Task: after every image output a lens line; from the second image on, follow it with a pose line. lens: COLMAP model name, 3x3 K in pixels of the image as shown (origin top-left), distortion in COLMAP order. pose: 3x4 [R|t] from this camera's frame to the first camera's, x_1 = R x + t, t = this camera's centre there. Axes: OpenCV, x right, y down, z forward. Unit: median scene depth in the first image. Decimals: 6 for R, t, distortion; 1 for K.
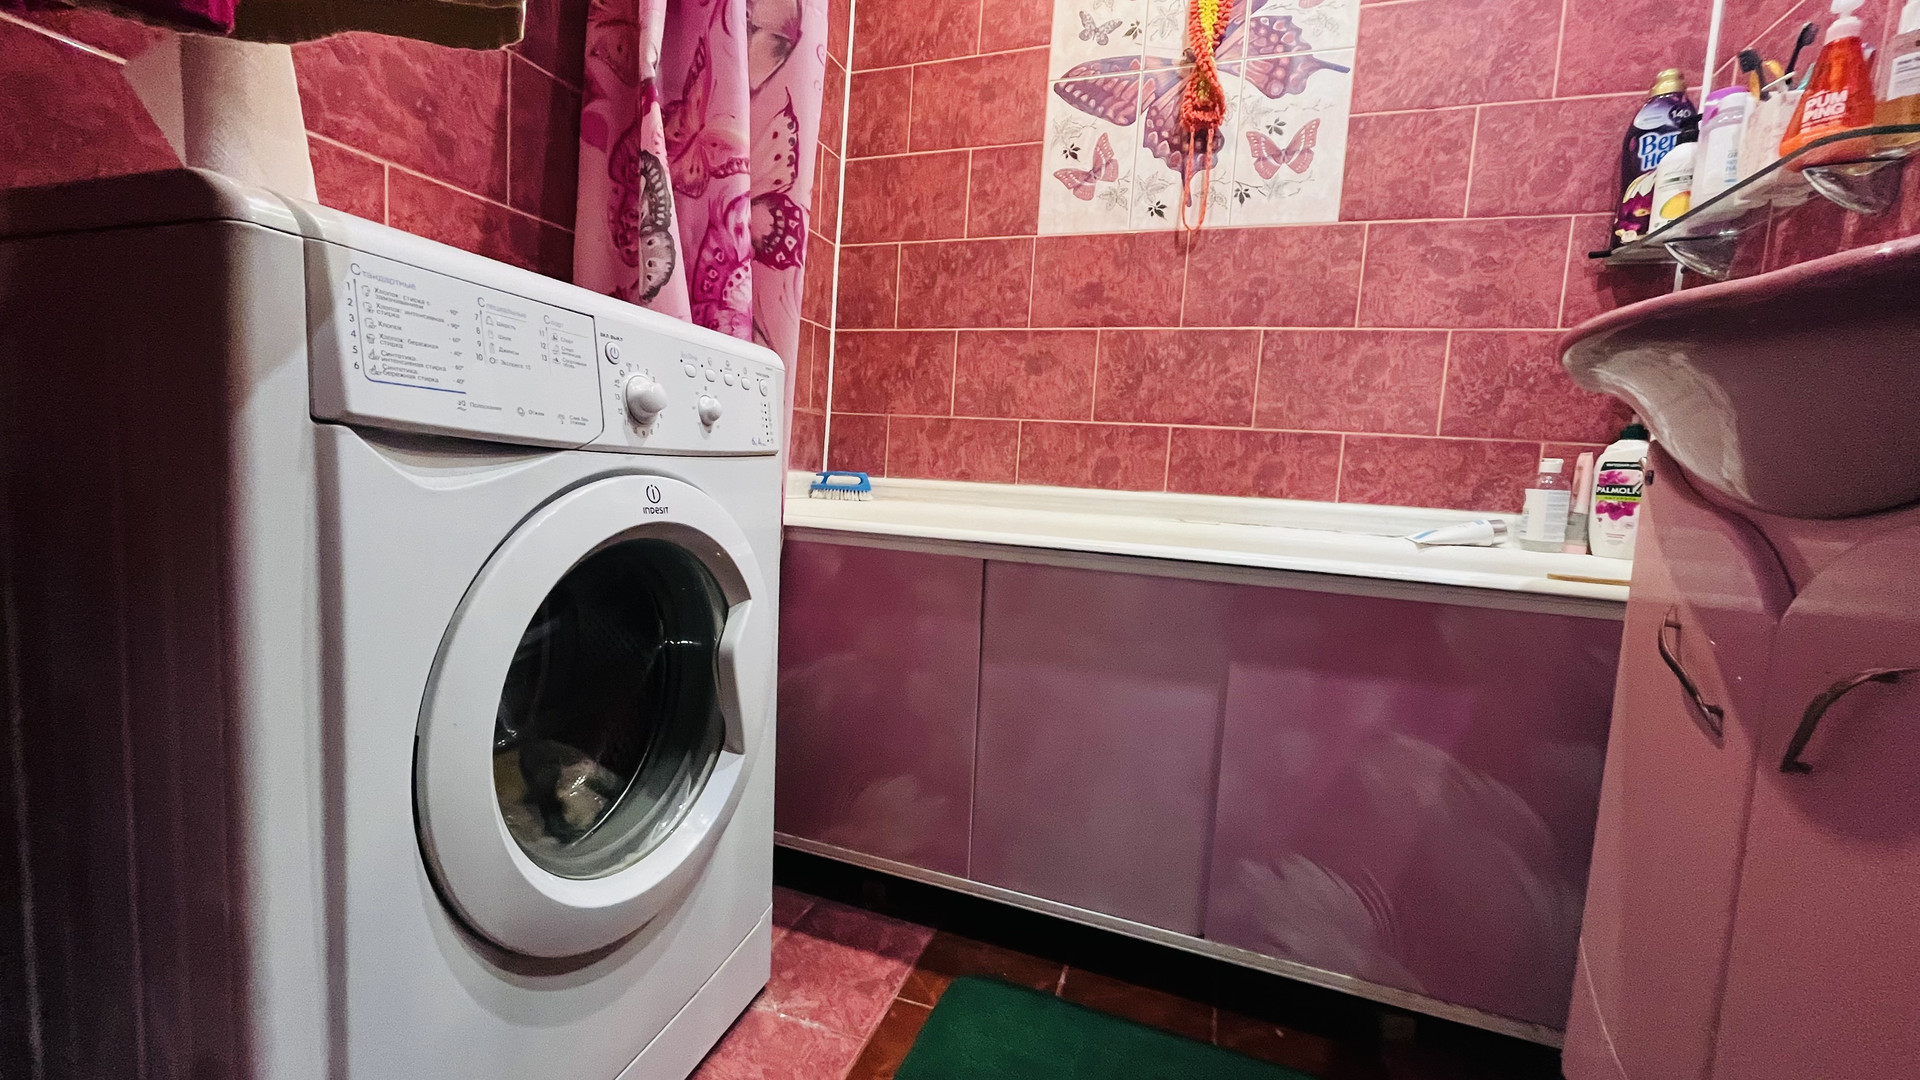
lens RADIAL K [[776.9, 0, 948.5], [0, 776.9, 536.4], [0, 0, 1]] dist [-0.004191, 0.000402]
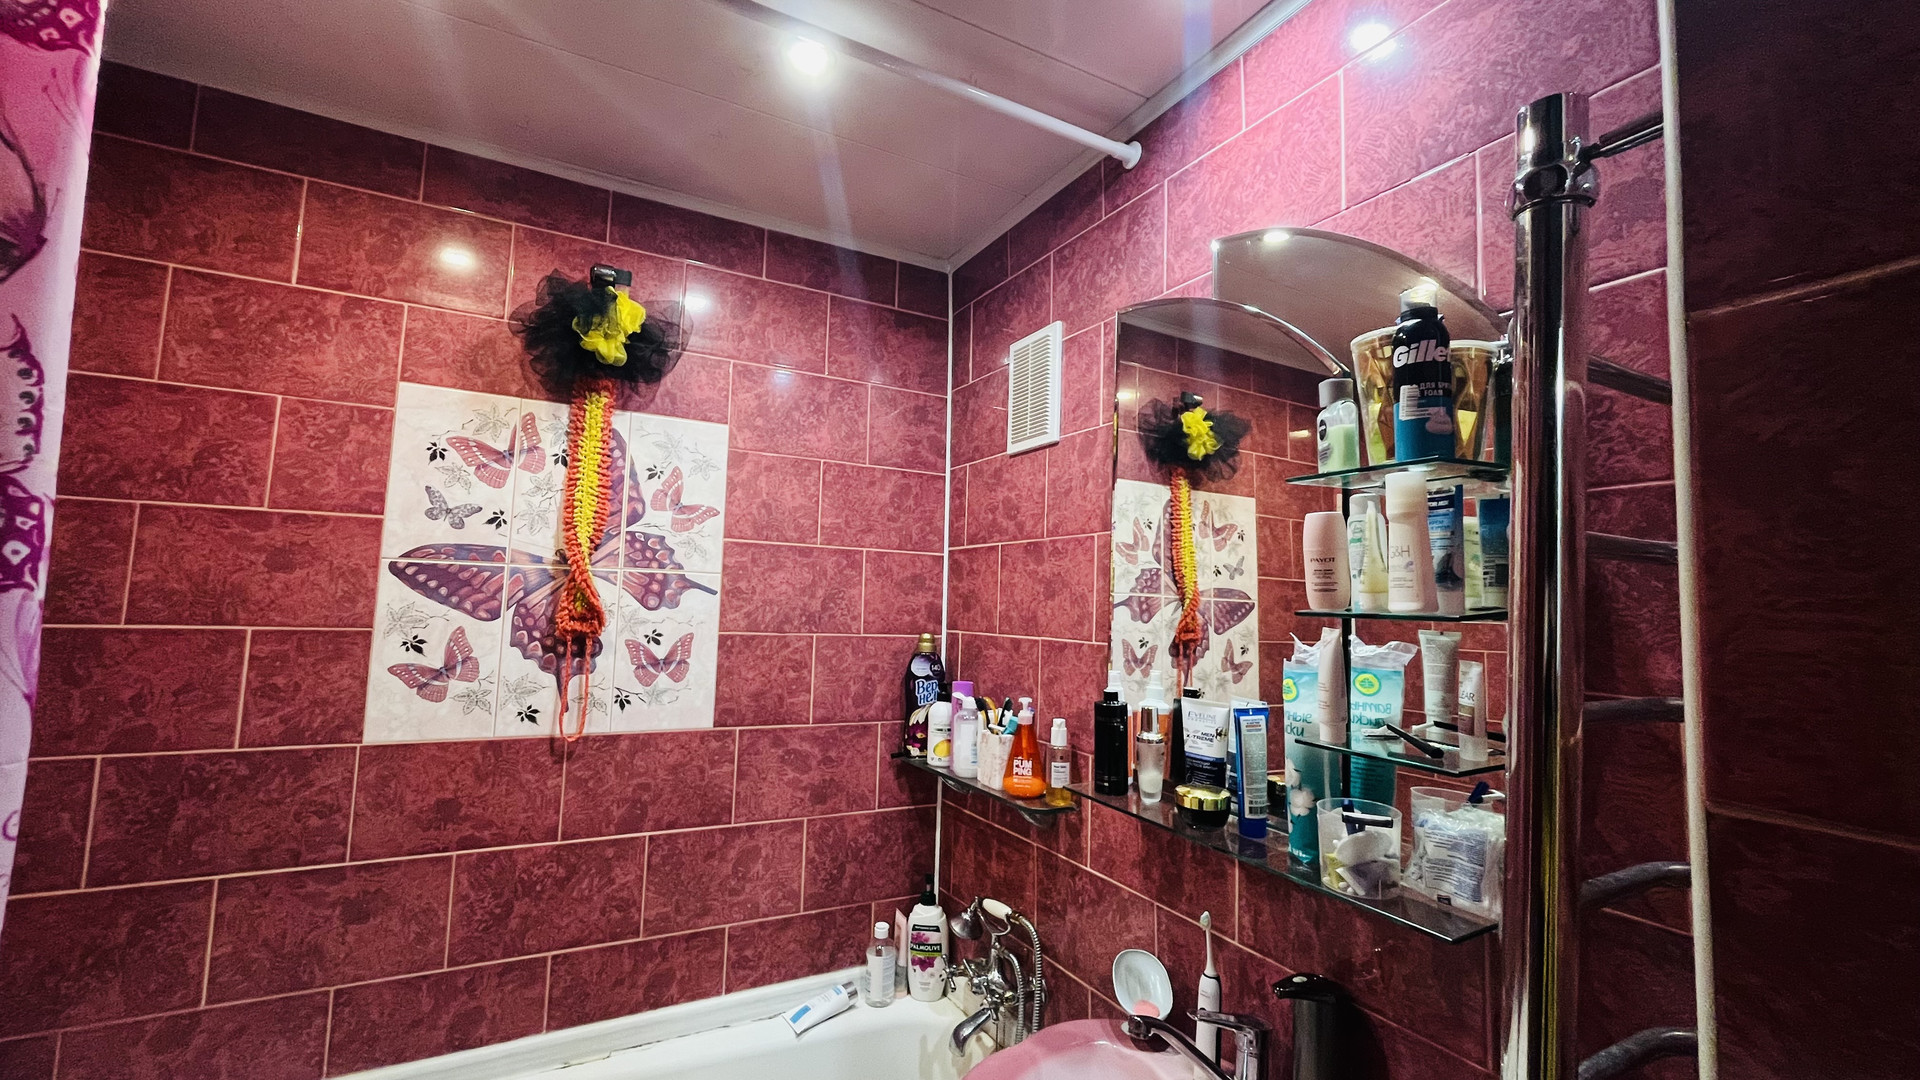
lens RADIAL K [[776.9, 0, 952.1], [0, 776.9, 533.2], [0, 0, 1]] dist [-0.004191, 0.000402]
pose [[0.659924, 0.029267, 0.750762, -0.099505], [0.085310, 0.989860, -0.113576, -0.517047], [-0.746473, 0.138999, 0.650736, 0.005198]]
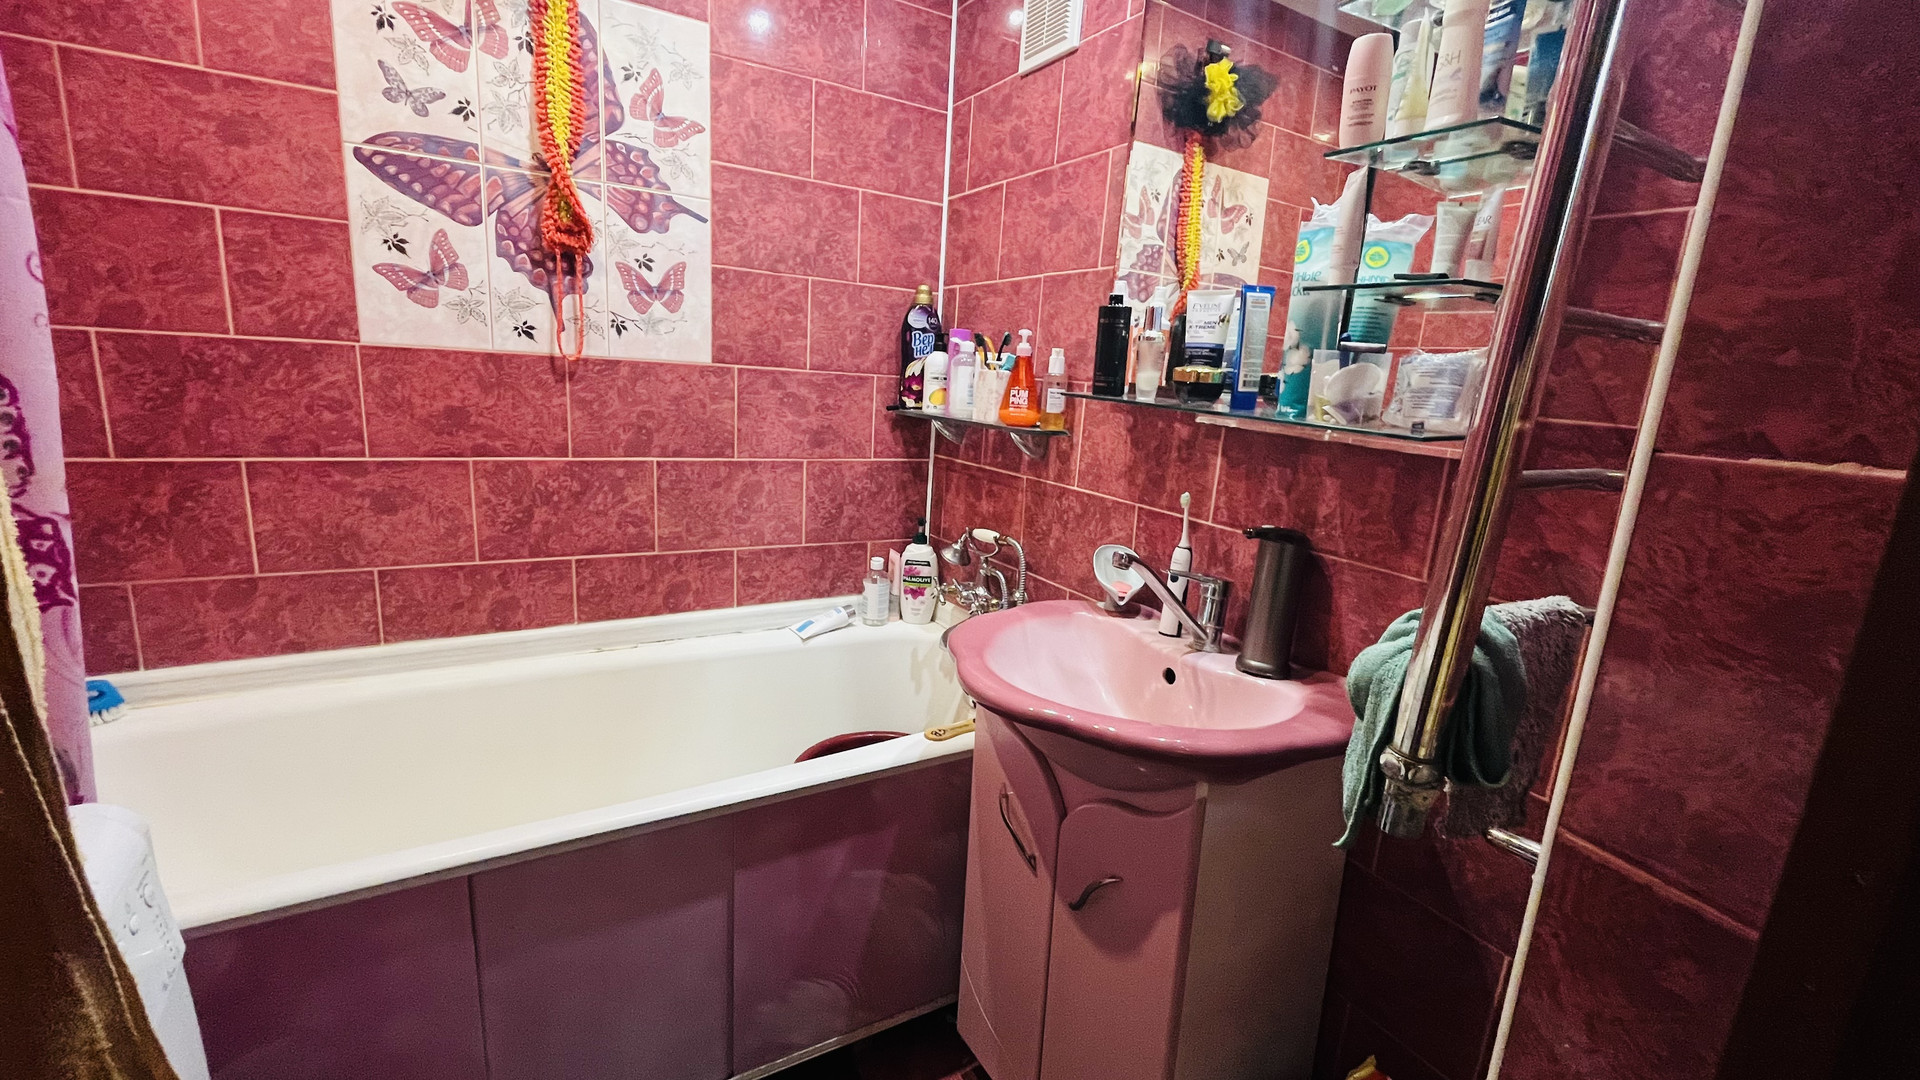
lens RADIAL K [[776.9, 0, 951.7], [0, 776.9, 536.0], [0, 0, 1]] dist [-0.004191, 0.000402]
pose [[0.640181, -0.178976, 0.747085, -0.139838], [0.053375, 0.980495, 0.189157, -0.351515], [-0.766368, -0.081219, 0.637247, 0.024511]]
